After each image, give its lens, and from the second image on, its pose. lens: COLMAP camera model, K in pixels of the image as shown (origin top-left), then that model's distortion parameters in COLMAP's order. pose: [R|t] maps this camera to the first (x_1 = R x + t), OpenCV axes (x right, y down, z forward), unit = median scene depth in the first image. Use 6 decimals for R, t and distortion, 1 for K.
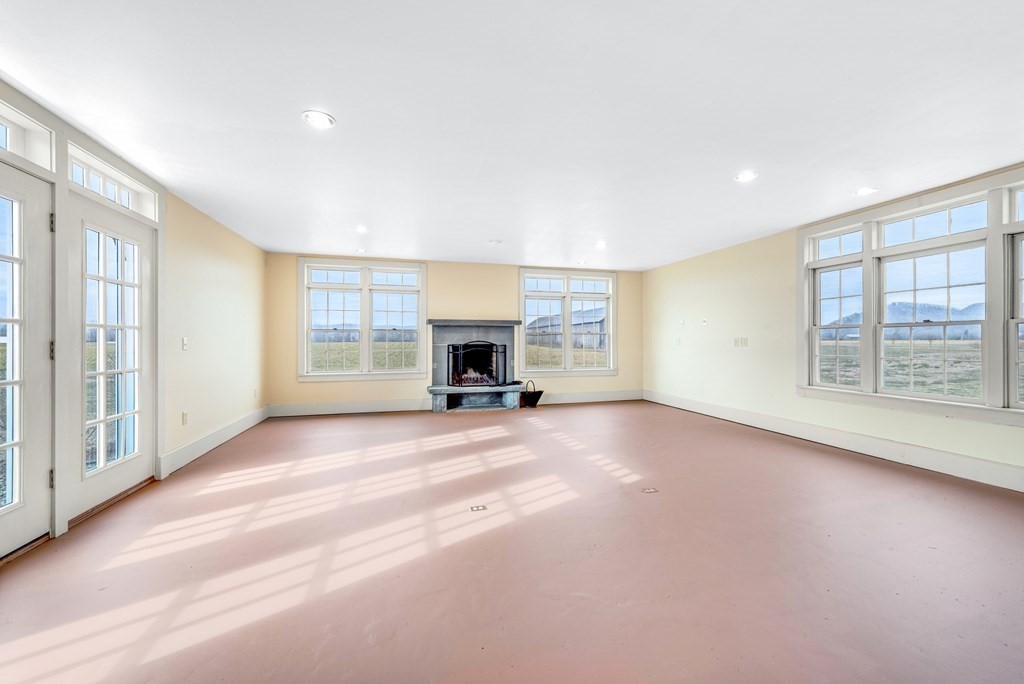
lens RADIAL K [[403.6, 0, 512.0], [0, 403.6, 342.0], [0, 0, 1]] dist [0.002071, 0.000064]
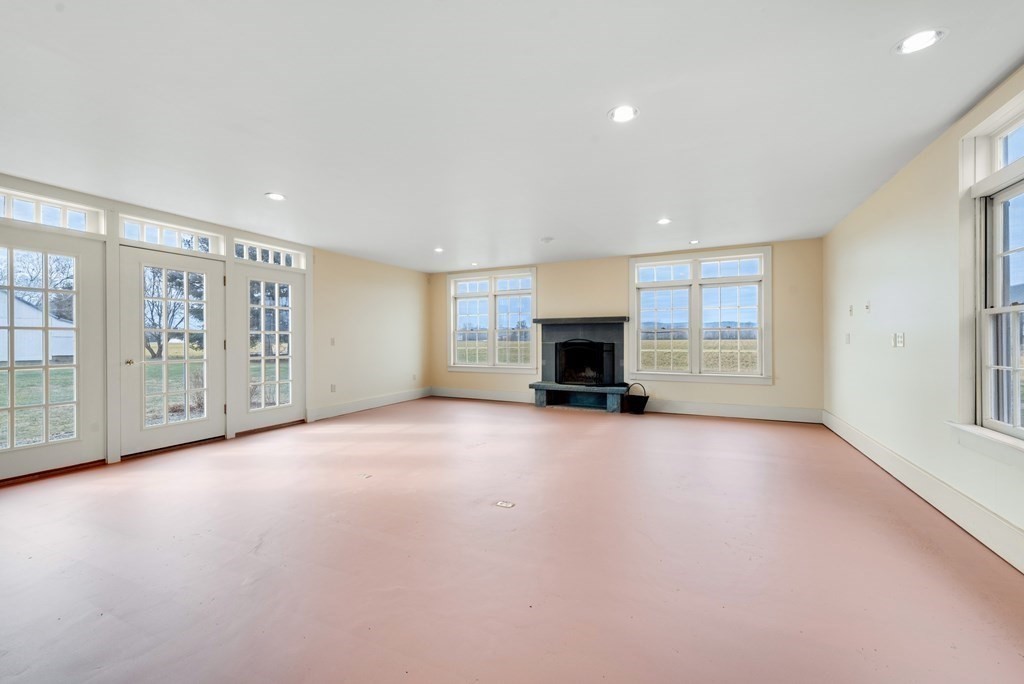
lens RADIAL K [[397.3, 0, 512.0], [0, 397.3, 342.0], [0, 0, 1]] dist [-0.002320, -0.000196]
pose [[0.751573, 0.002254, -0.659647, 0.426202], [0.000880, 0.999990, 0.004420, 0.000088], [0.659650, -0.003902, 0.751563, 0.161901]]
